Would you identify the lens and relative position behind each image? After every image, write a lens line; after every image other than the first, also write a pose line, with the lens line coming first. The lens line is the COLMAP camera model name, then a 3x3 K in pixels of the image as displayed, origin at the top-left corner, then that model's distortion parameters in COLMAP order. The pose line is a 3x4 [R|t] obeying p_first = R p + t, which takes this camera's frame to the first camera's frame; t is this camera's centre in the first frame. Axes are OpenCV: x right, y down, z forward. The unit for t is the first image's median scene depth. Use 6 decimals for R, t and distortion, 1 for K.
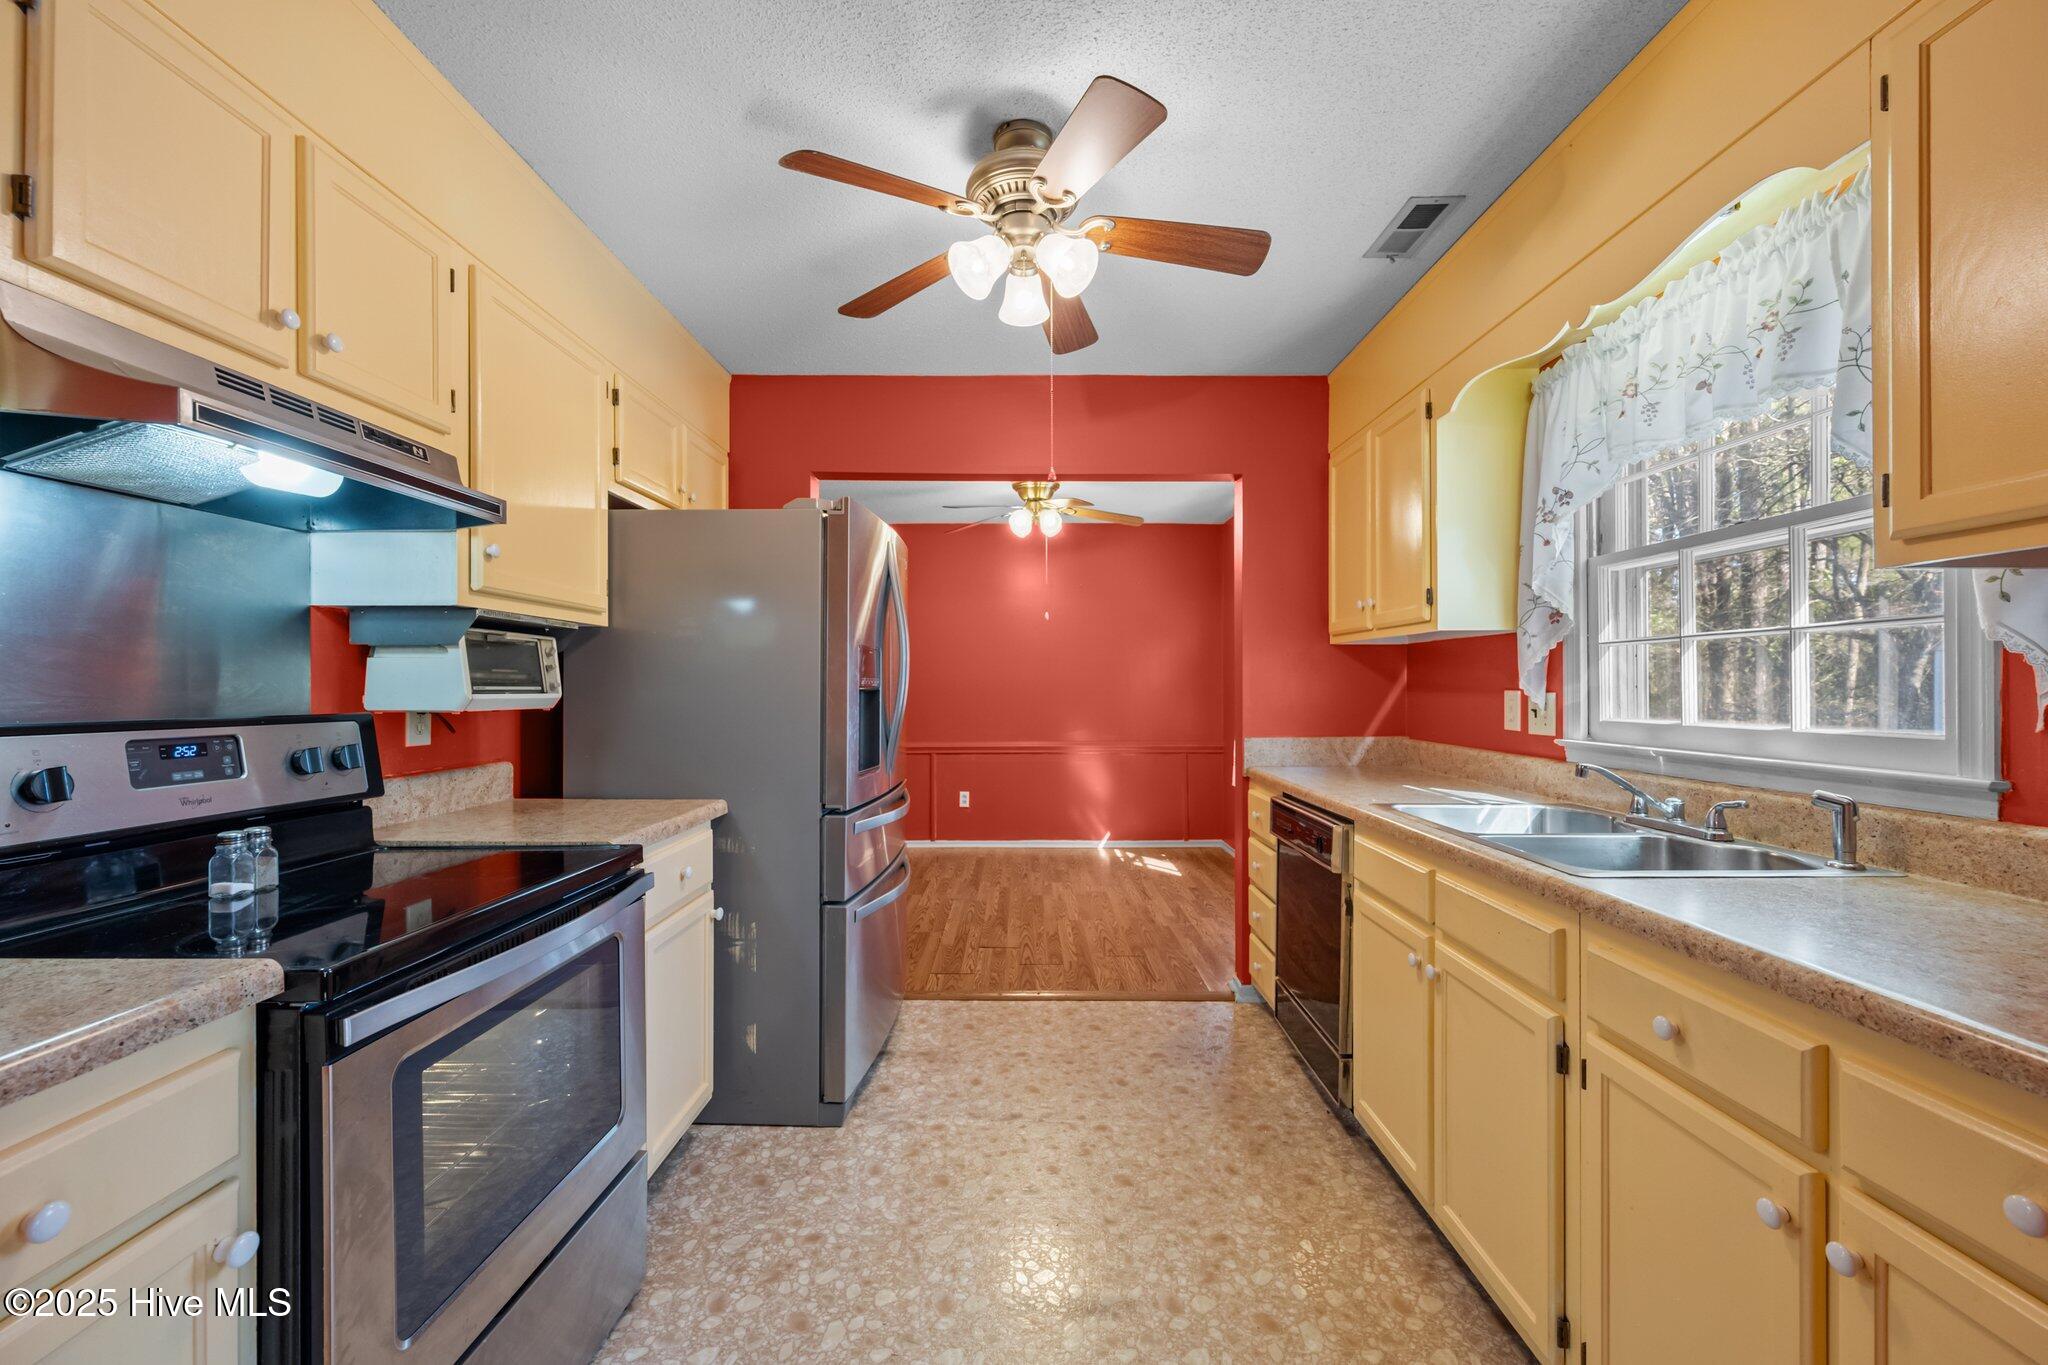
lens RADIAL K [[811.5, 0, 1024.8], [0, 811.5, 682.8], [0, 0, 1]] dist [-0.000202, -0.000152]
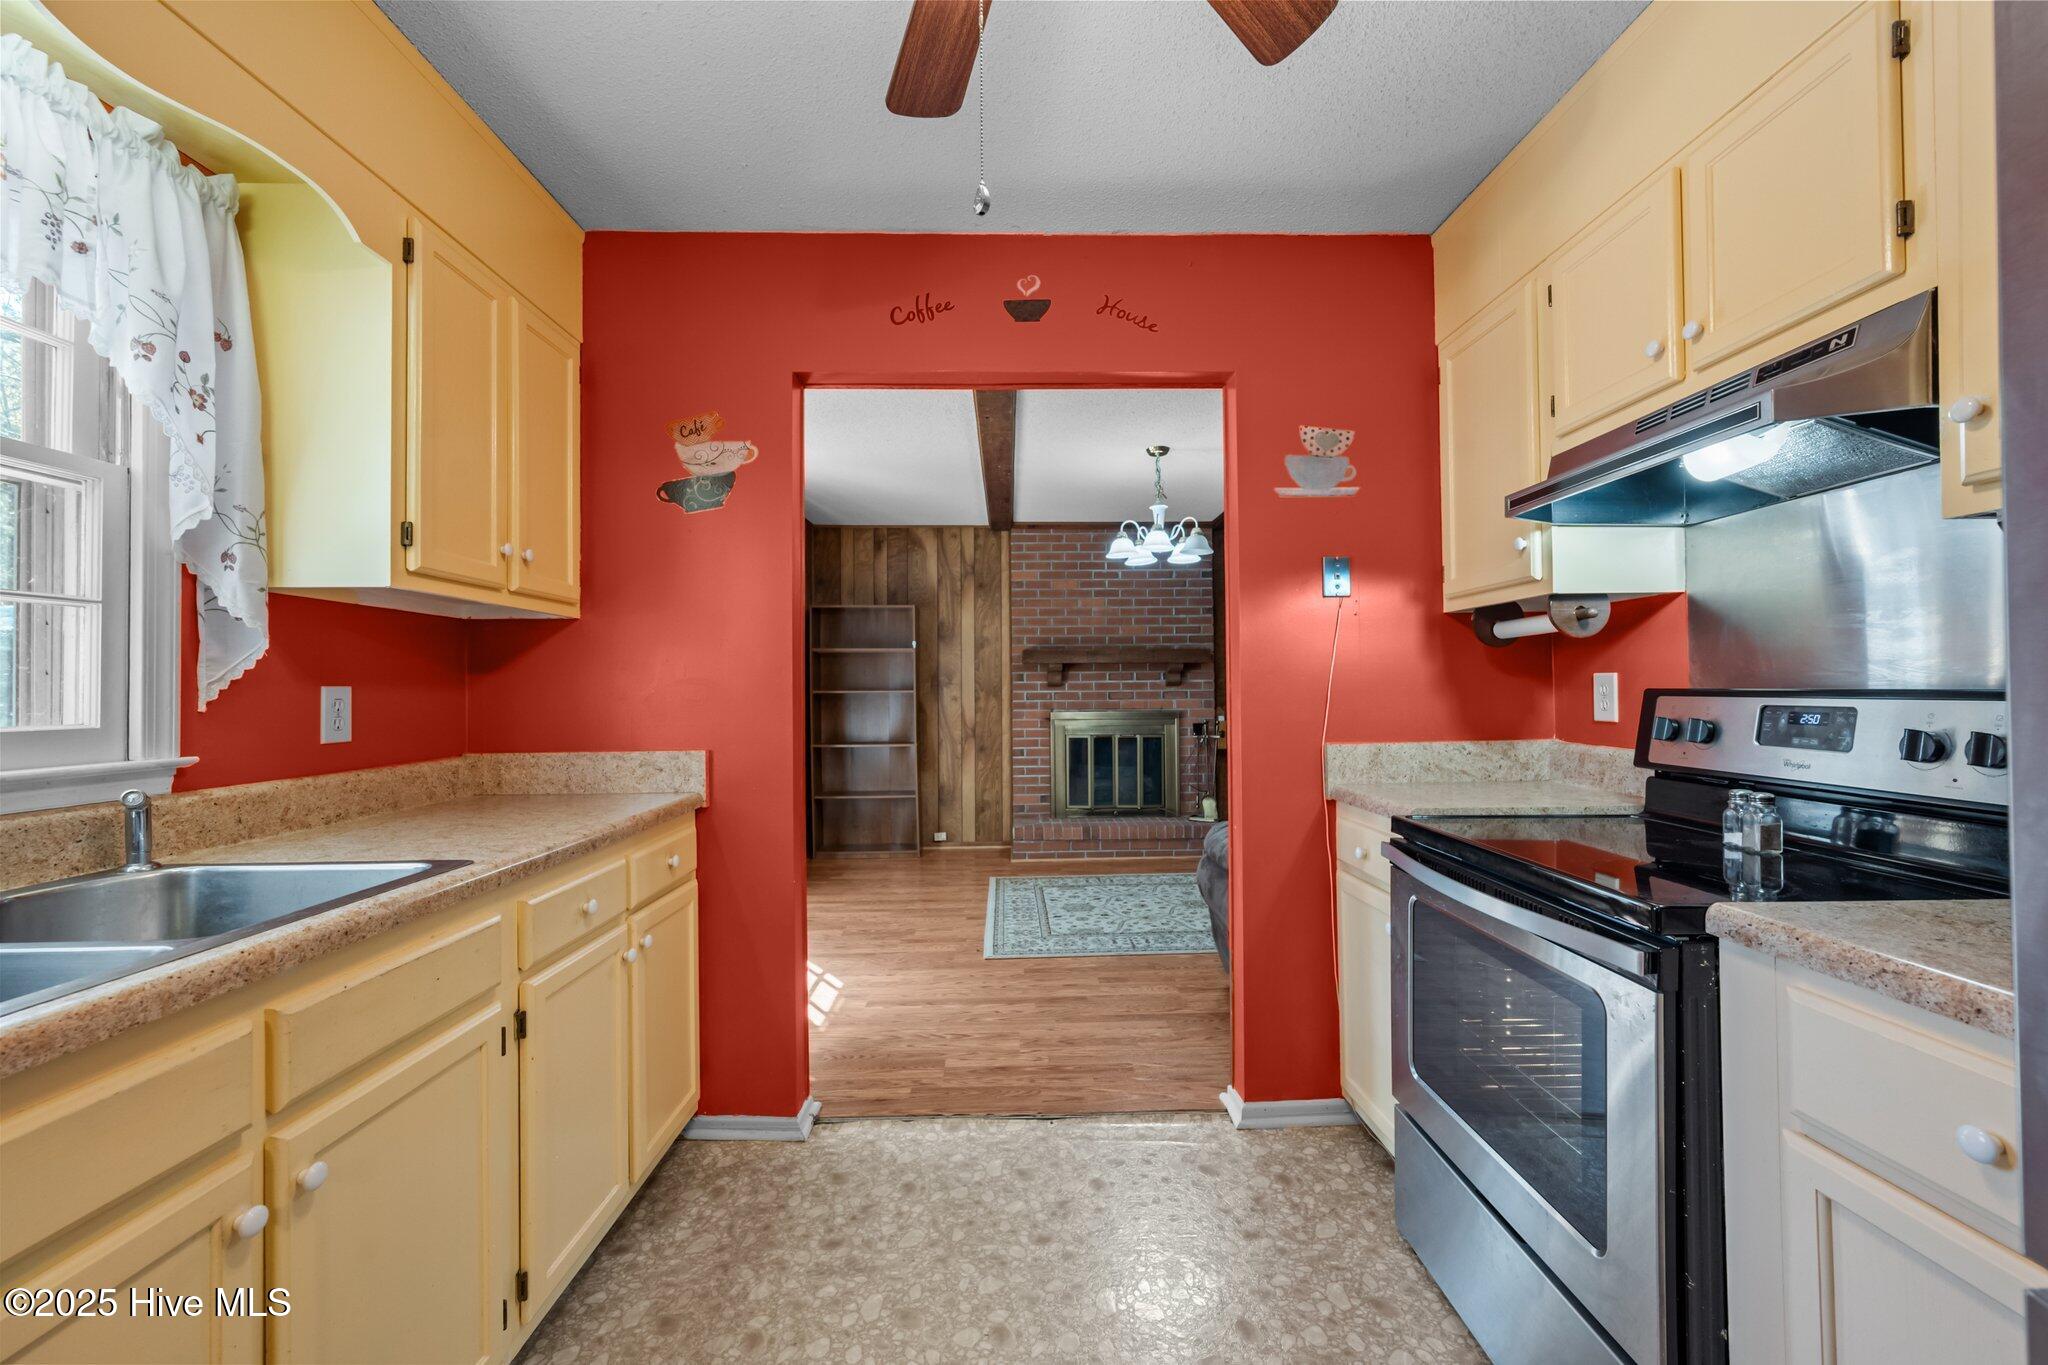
lens RADIAL K [[811.5, 0, 1028.9], [0, 811.5, 686.8], [0, 0, 1]] dist [-0.000202, -0.000152]
pose [[-0.999613, 0.009248, -0.026245, 0.018983], [0.009438, 0.999930, -0.007139, 0.022550], [0.026177, -0.007383, -0.999630, 1.197918]]
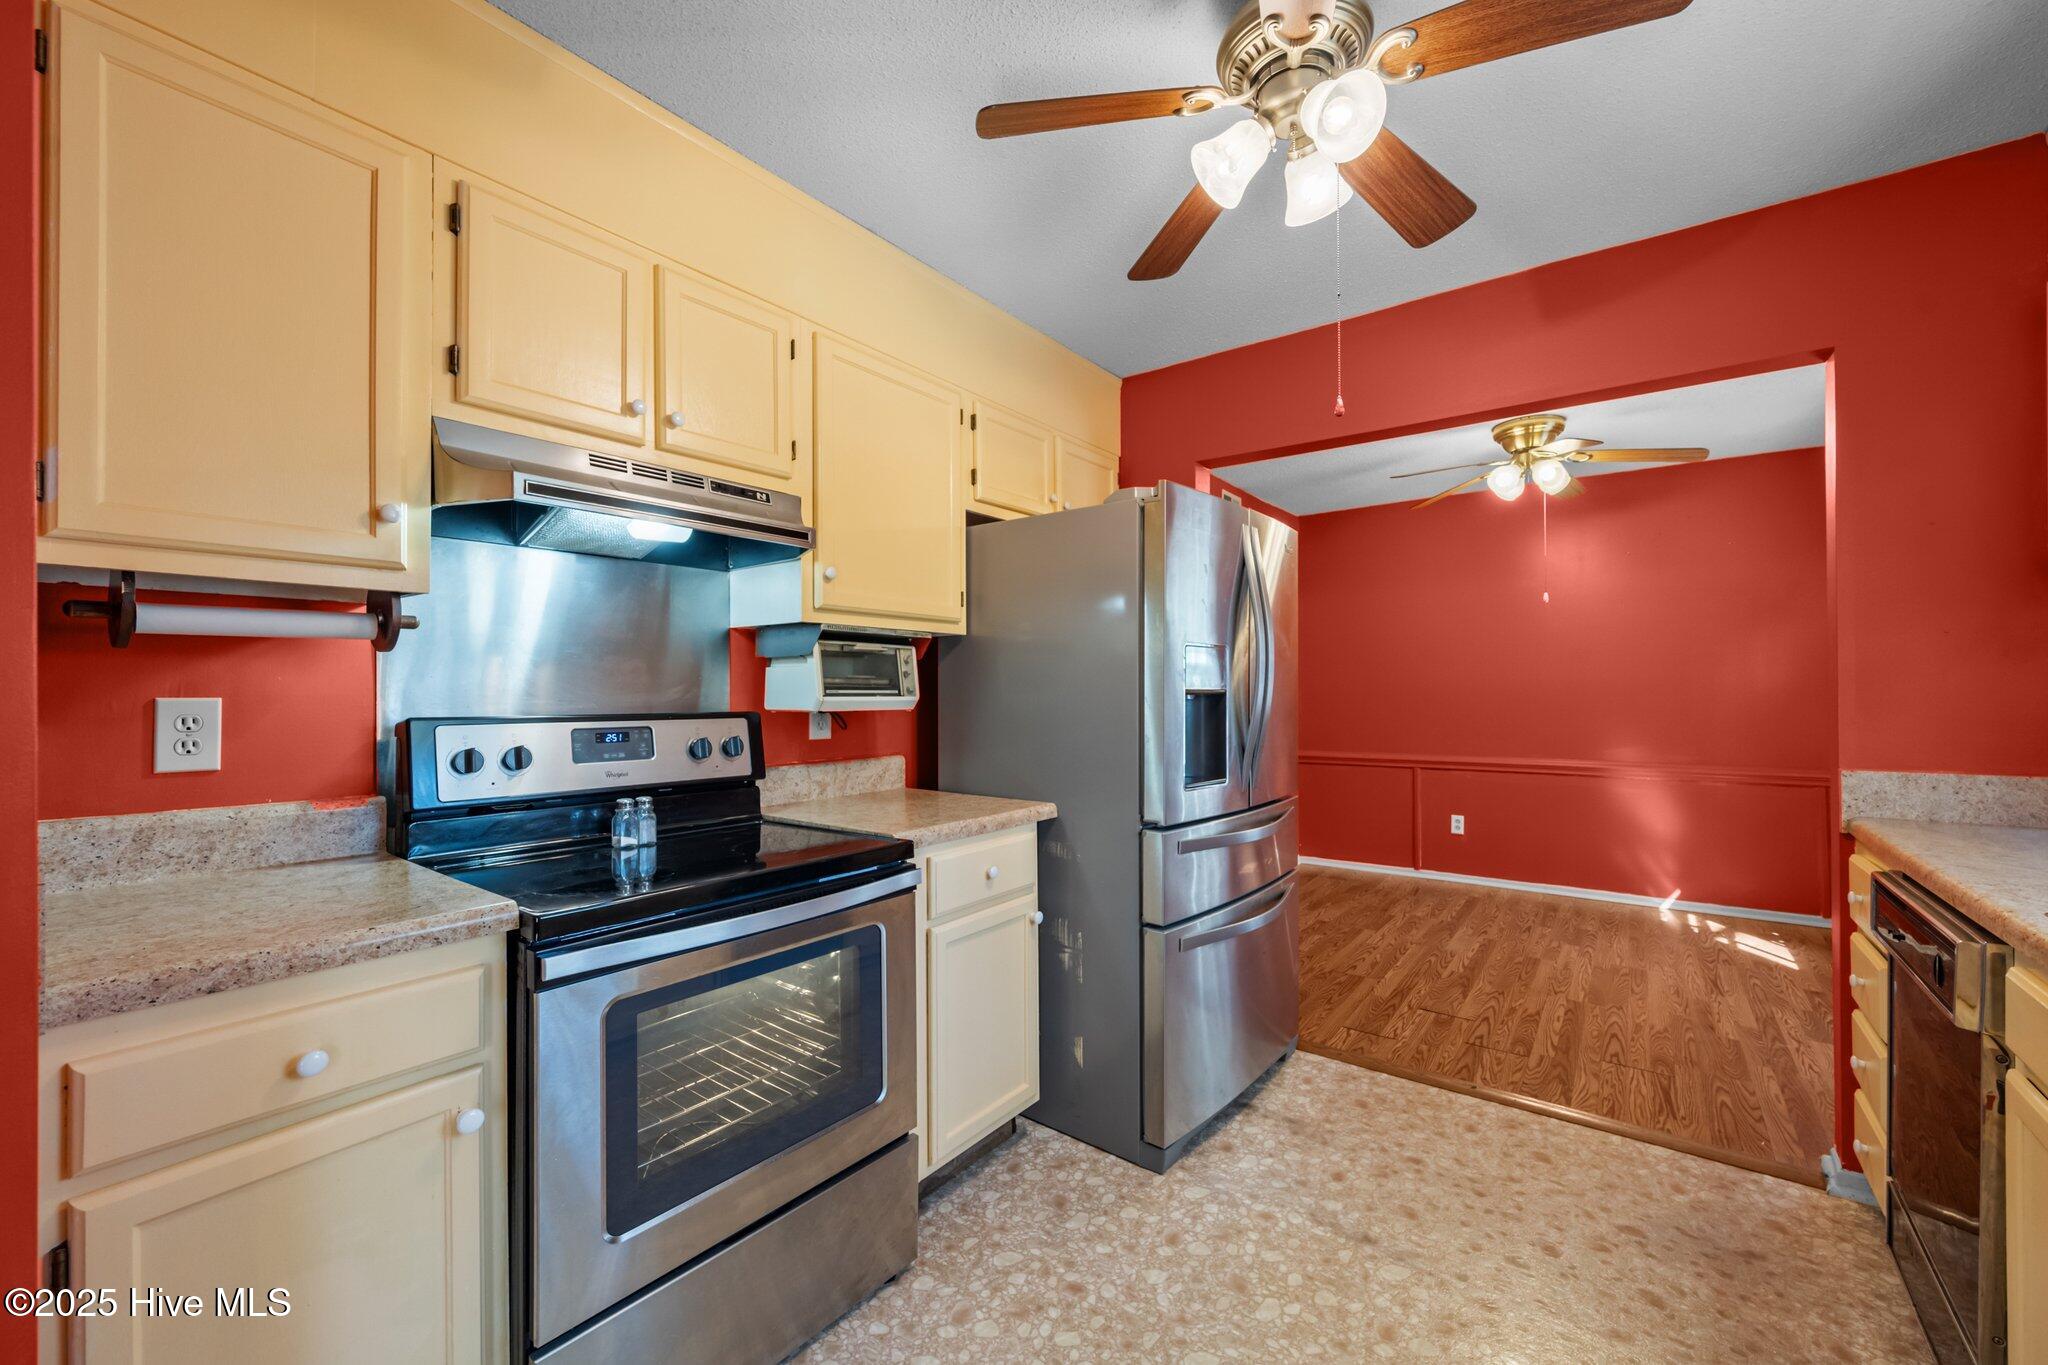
lens RADIAL K [[811.5, 0, 1030.8], [0, 811.5, 683.9], [0, 0, 1]] dist [-0.000202, -0.000152]
pose [[0.801000, -0.007419, -0.598618, 0.207053], [0.005323, 0.999972, -0.005270, 0.002459], [0.598640, 0.001035, 0.801017, 0.188005]]
